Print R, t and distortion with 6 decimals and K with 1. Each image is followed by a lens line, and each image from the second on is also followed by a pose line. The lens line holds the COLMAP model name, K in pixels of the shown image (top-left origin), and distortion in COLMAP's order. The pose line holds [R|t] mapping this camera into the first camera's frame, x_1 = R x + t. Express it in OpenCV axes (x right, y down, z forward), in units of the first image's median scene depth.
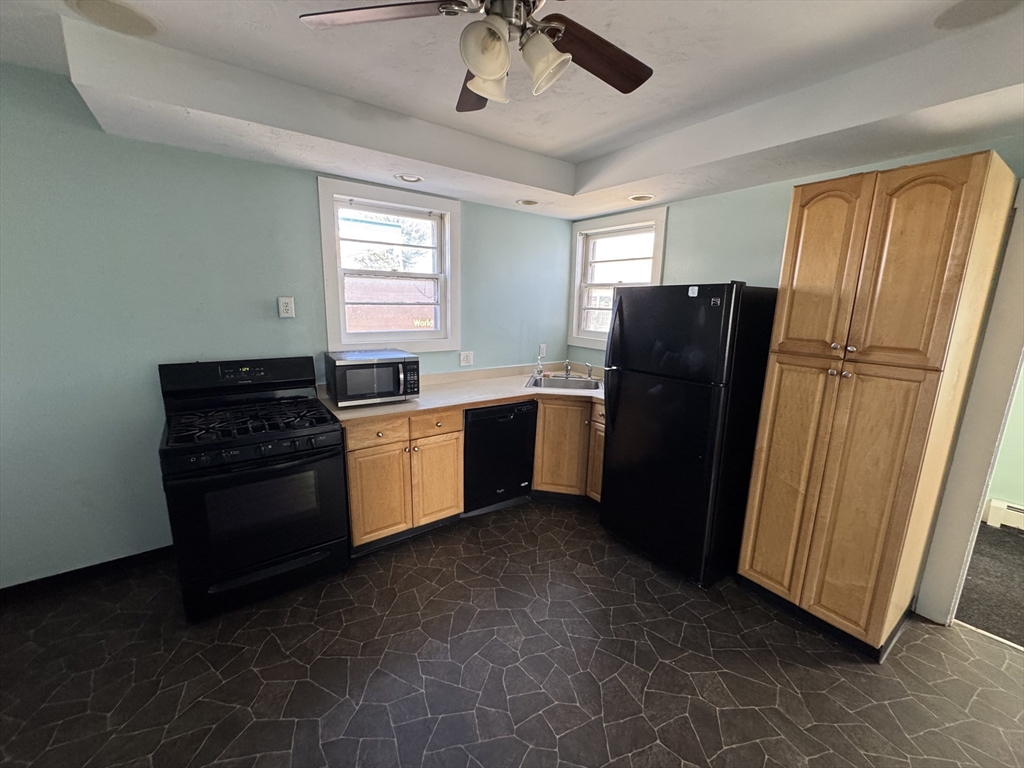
lens RADIAL K [[408.1, 0, 512.0], [0, 408.1, 384.0], [0, 0, 1]] dist [-0.001615, -0.000123]
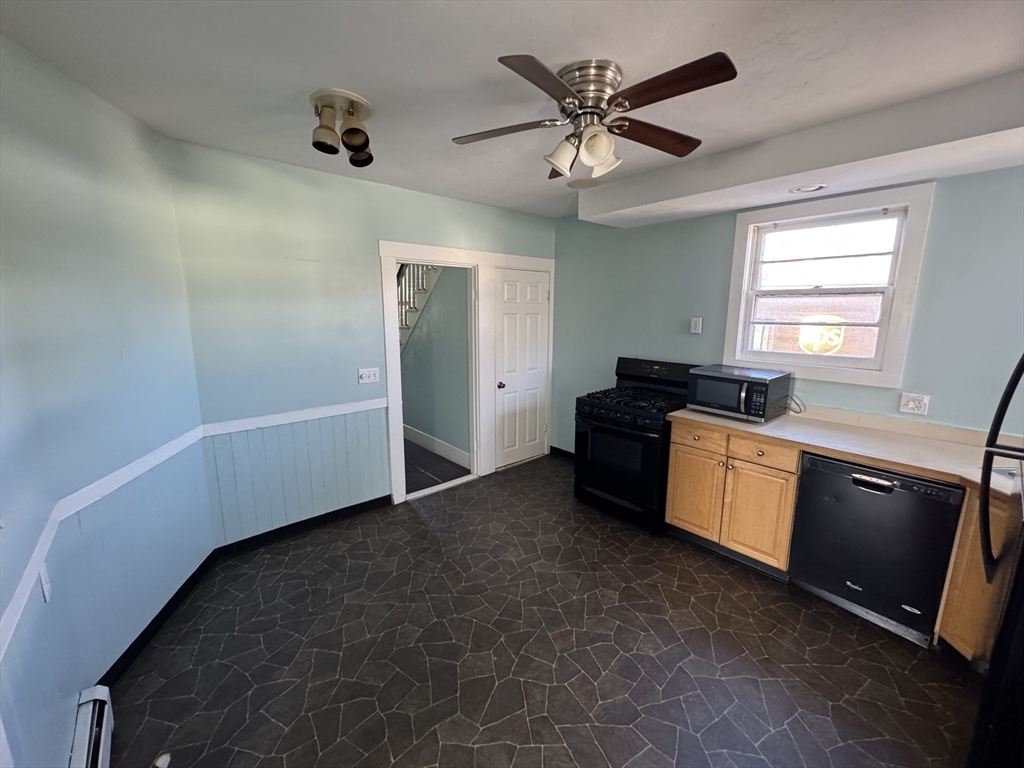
lens RADIAL K [[408.1, 0, 512.0], [0, 408.1, 384.0], [0, 0, 1]] dist [-0.001615, -0.000123]
pose [[0.092159, 0.152837, -0.983945, 0.654949], [-0.204034, 0.970082, 0.131573, -0.059521], [0.974616, 0.188633, 0.120586, 0.314749]]
